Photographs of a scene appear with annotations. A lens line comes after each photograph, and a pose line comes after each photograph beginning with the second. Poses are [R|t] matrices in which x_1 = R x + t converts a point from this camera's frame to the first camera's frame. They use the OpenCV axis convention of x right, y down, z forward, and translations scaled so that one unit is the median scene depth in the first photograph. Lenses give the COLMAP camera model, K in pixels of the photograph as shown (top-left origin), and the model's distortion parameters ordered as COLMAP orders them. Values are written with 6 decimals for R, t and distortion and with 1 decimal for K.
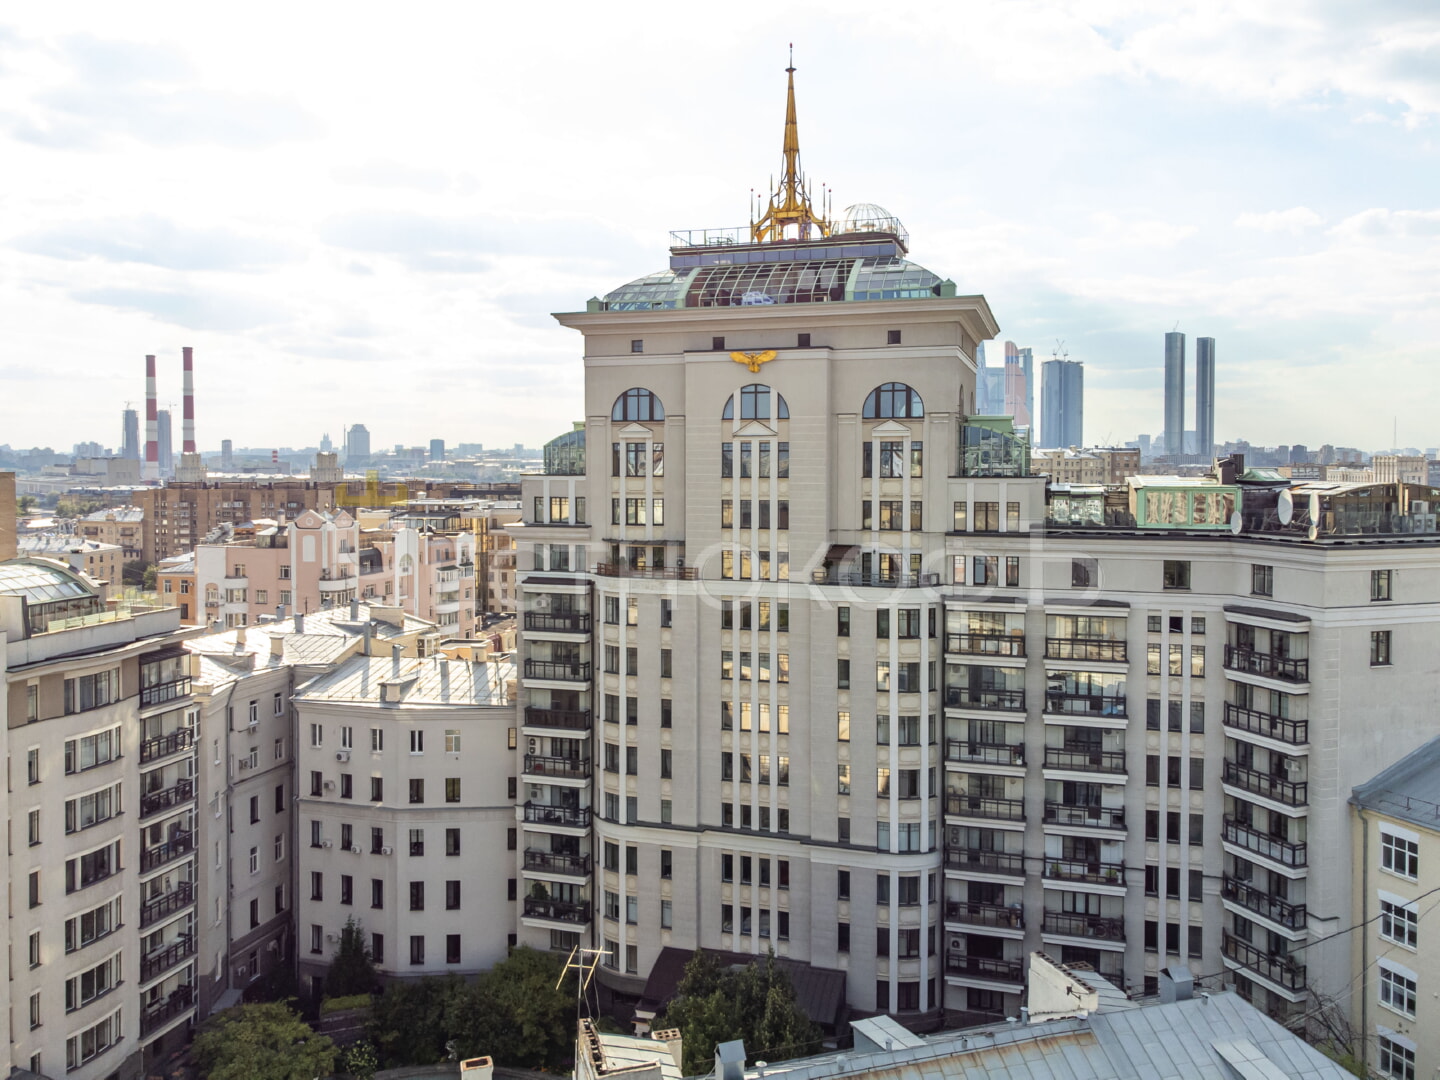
lens RADIAL K [[1225.3, 0, 720.0], [0, 1225.3, 540.0], [0, 0, 1]] dist [0.008311, 0.016741]
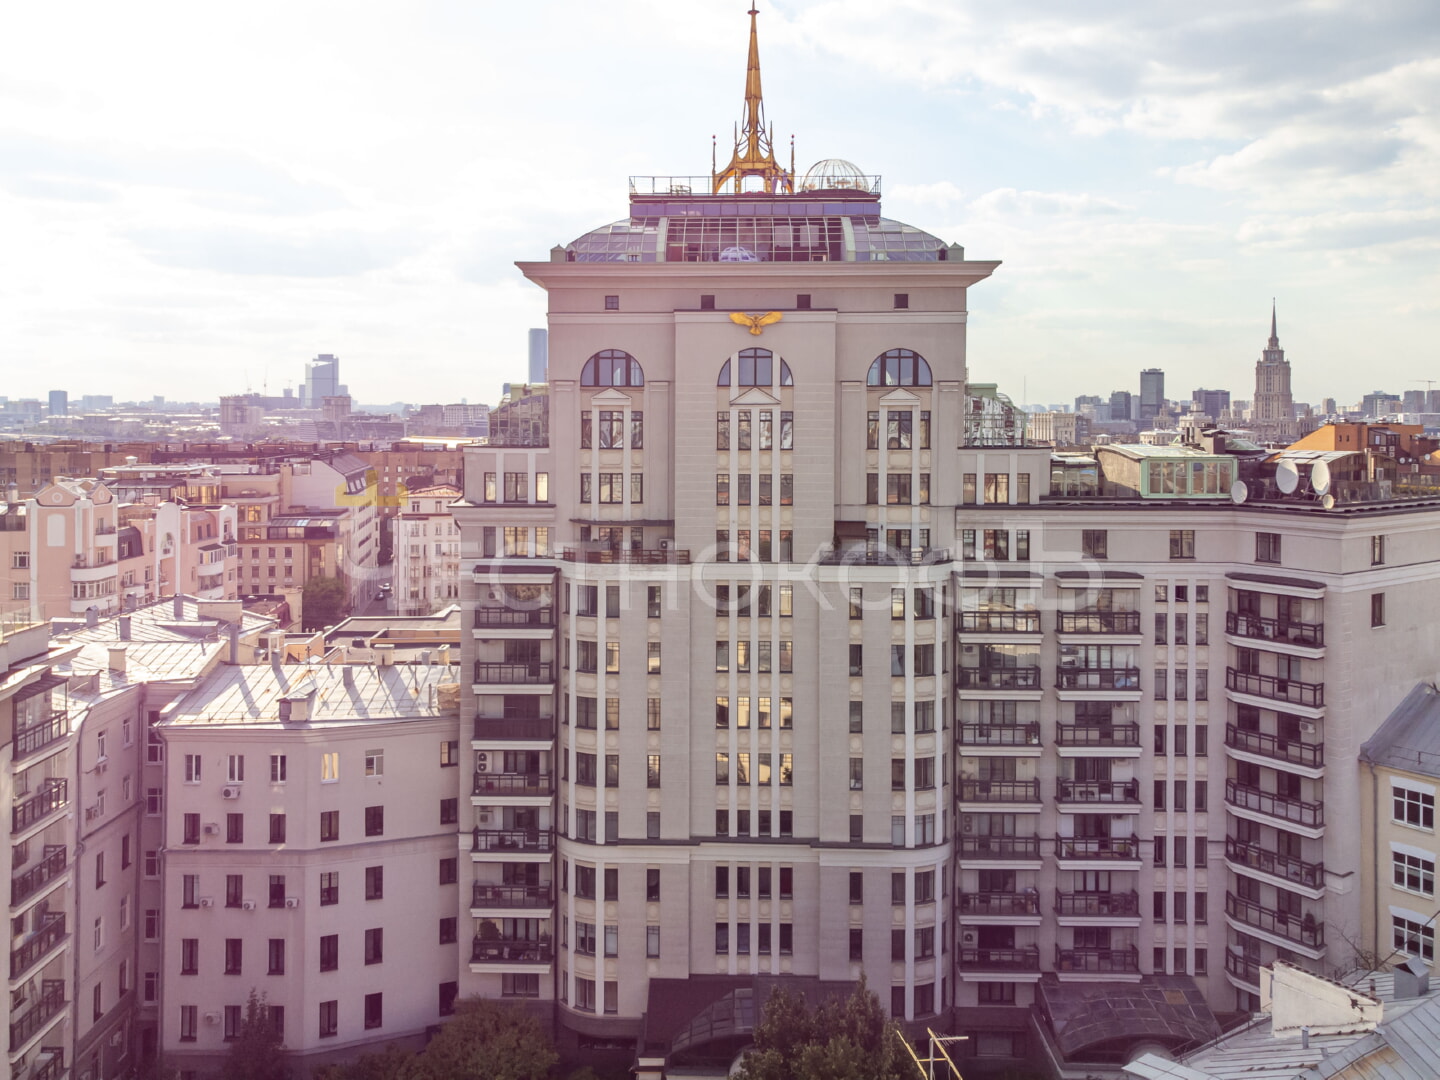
lens RADIAL K [[1249.7, 0, 776.9], [0, 1249.7, 464.1], [0, 0, 1]] dist [-0.012469, 0.059486]
pose [[0.957136, -0.011032, 0.289428, -0.220144], [0.018434, 0.999569, -0.022862, -0.018133], [-0.289051, 0.027218, 0.956927, 0.101602]]
